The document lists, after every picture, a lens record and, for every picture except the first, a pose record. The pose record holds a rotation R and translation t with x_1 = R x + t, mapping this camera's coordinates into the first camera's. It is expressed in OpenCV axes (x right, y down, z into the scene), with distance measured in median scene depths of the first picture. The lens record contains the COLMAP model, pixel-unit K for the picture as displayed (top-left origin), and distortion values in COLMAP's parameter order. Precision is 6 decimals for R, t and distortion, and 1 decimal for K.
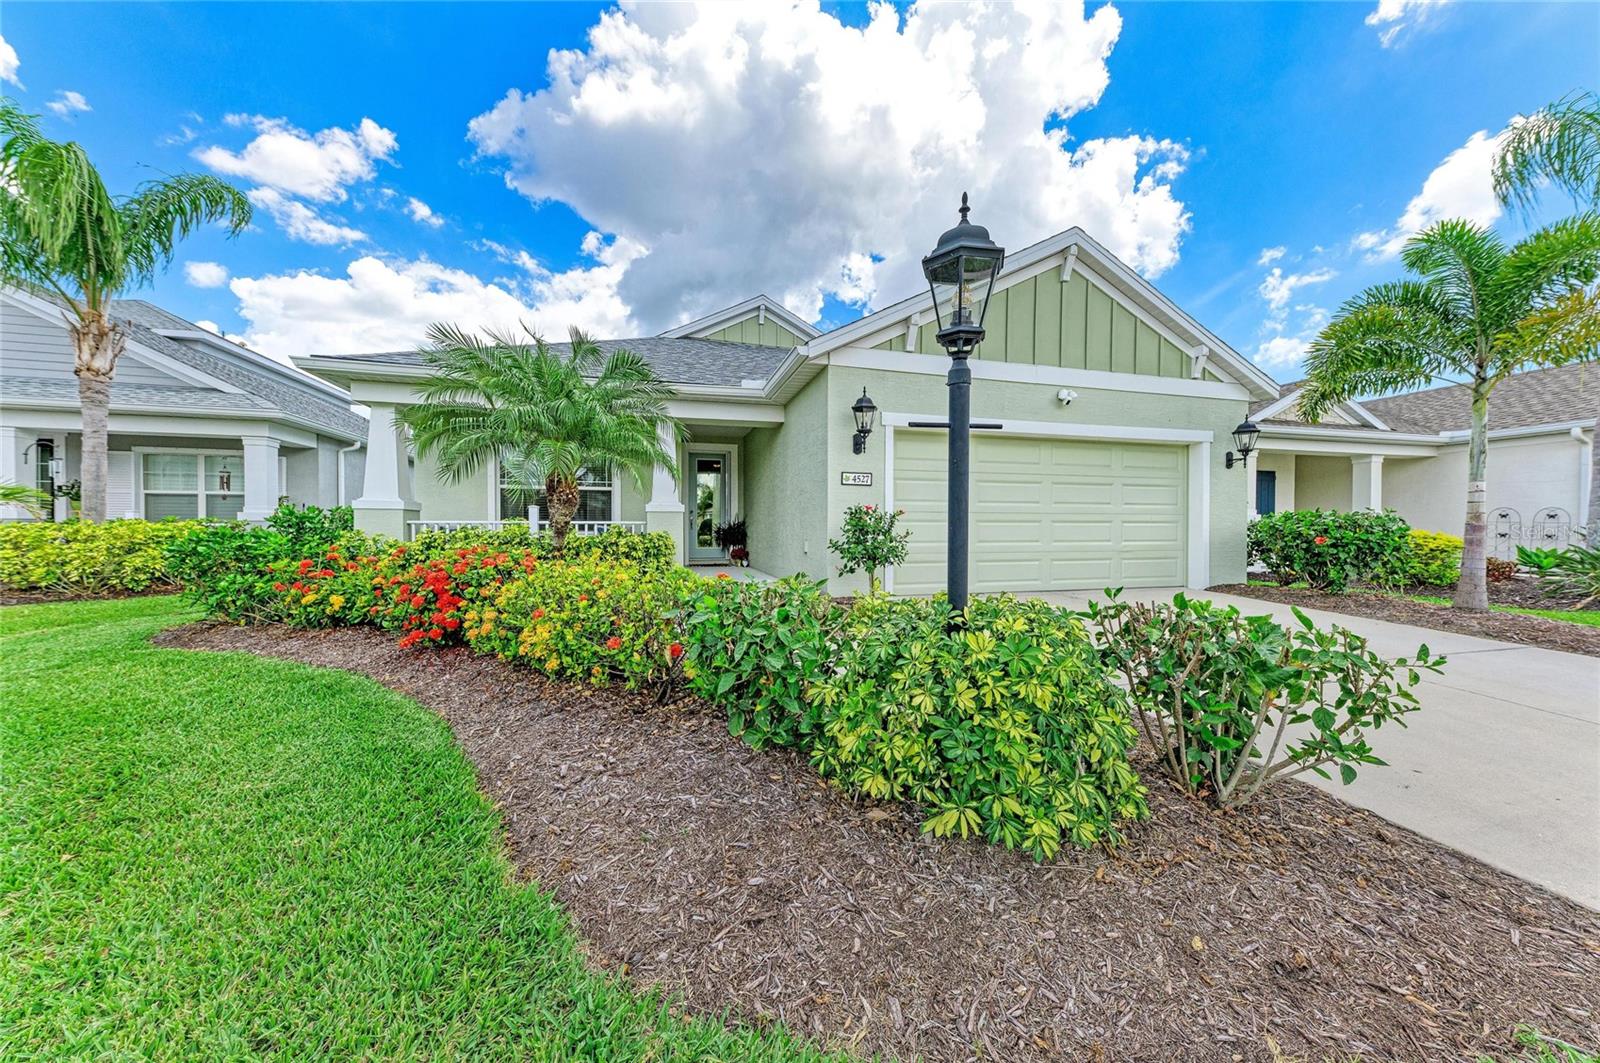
lens RADIAL K [[540.2, 0, 804.3], [0, 540.2, 533.8], [0, 0, 1]] dist [0.012316, -0.000160]
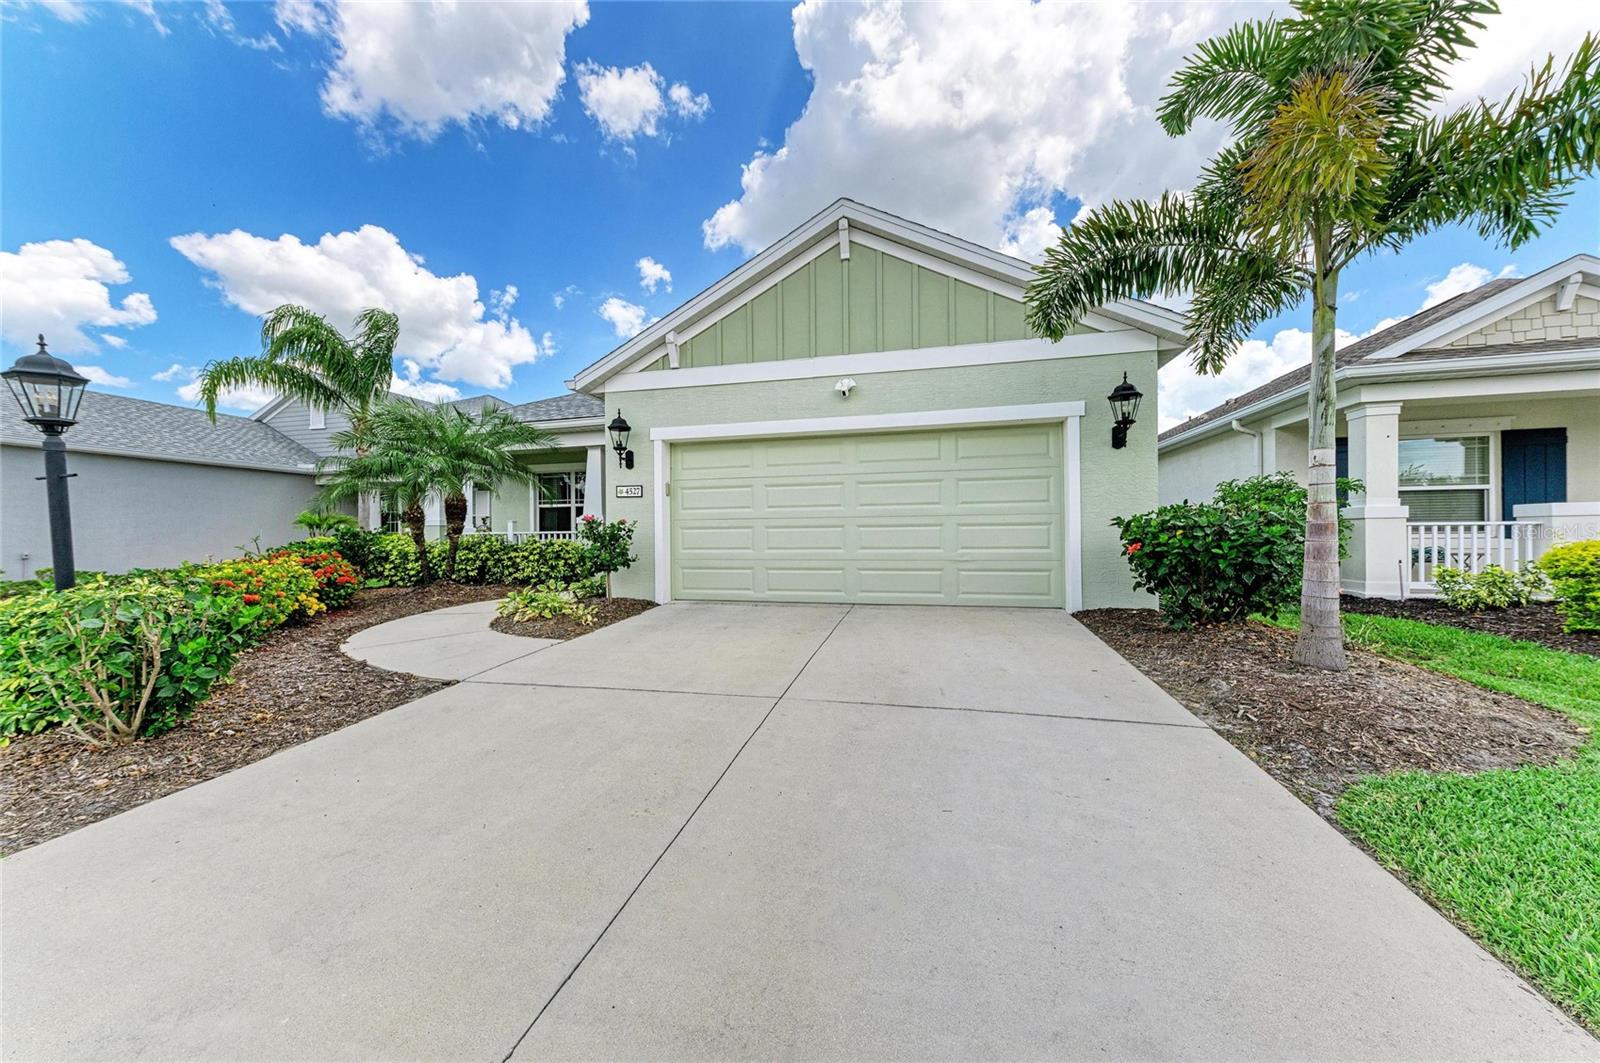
lens RADIAL K [[540.2, 0, 800.4], [0, 540.2, 530.4], [0, 0, 1]] dist [0.012316, -0.000160]
pose [[0.875258, -0.012719, -0.483490, 0.778026], [0.004234, 0.999817, -0.018637, 0.000657], [0.483639, 0.014265, 0.875152, 0.169523]]
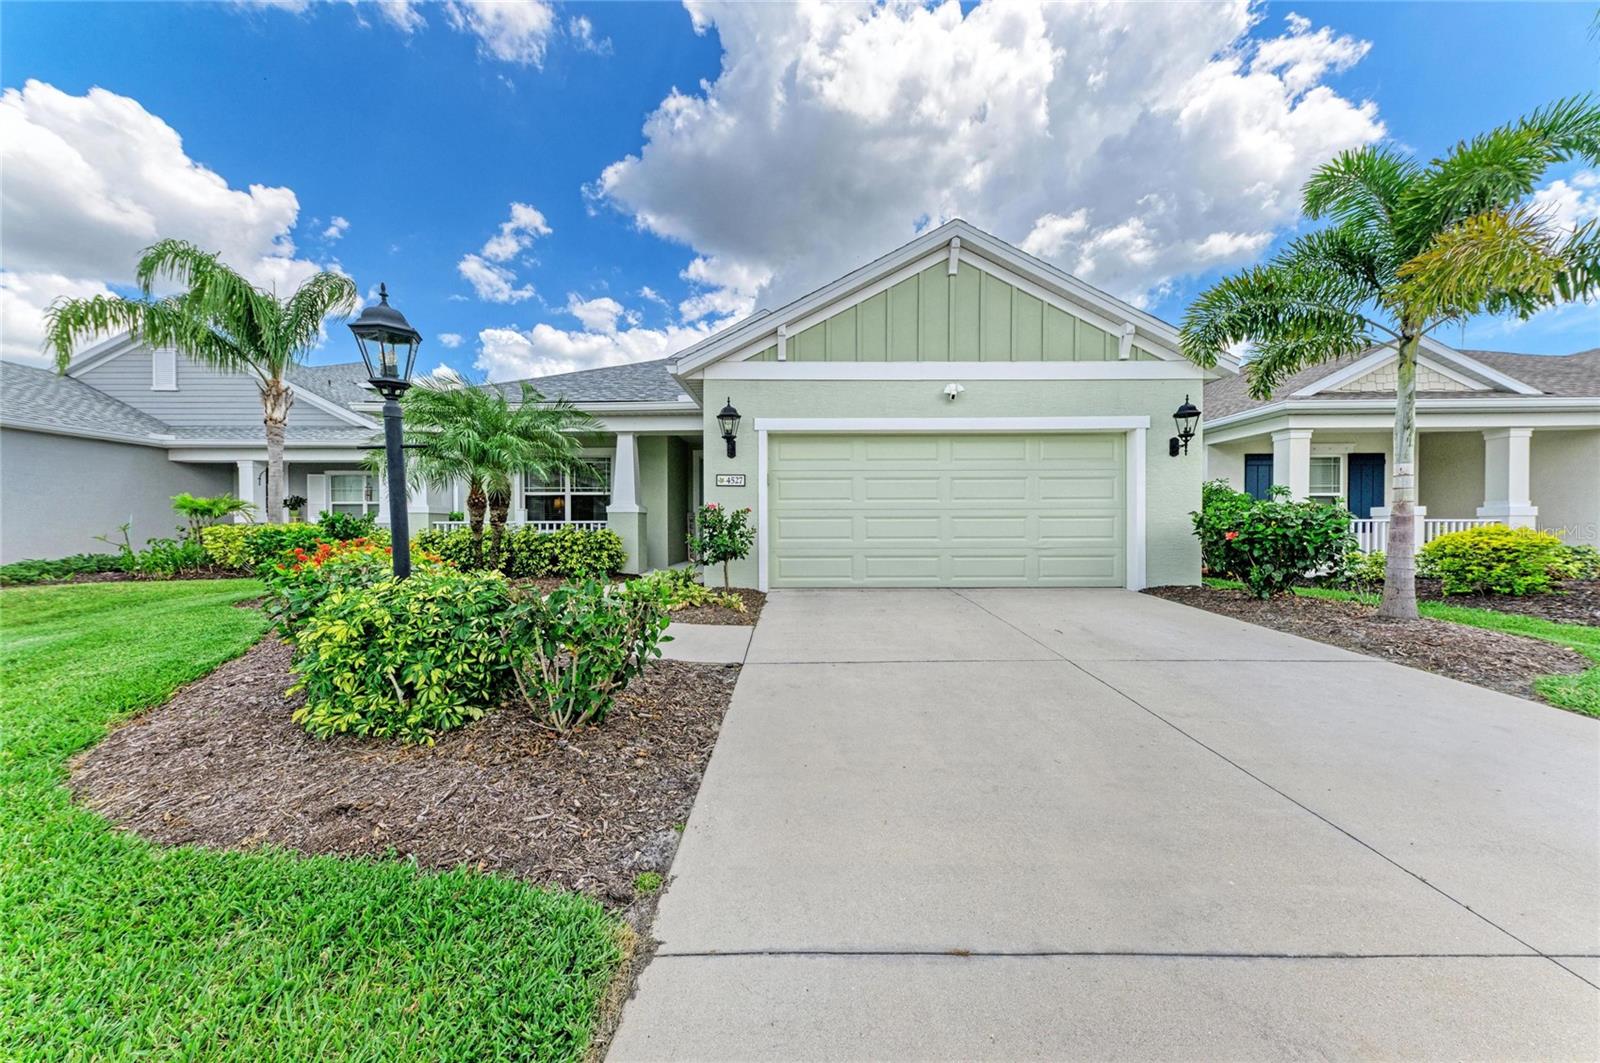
lens RADIAL K [[540.2, 0, 802.9], [0, 540.2, 530.6], [0, 0, 1]] dist [0.012316, -0.000160]
pose [[0.964720, -0.003184, -0.263259, 0.438913], [0.000701, 0.999954, -0.009525, 0.010136], [0.263277, 0.009004, 0.964678, -0.019420]]
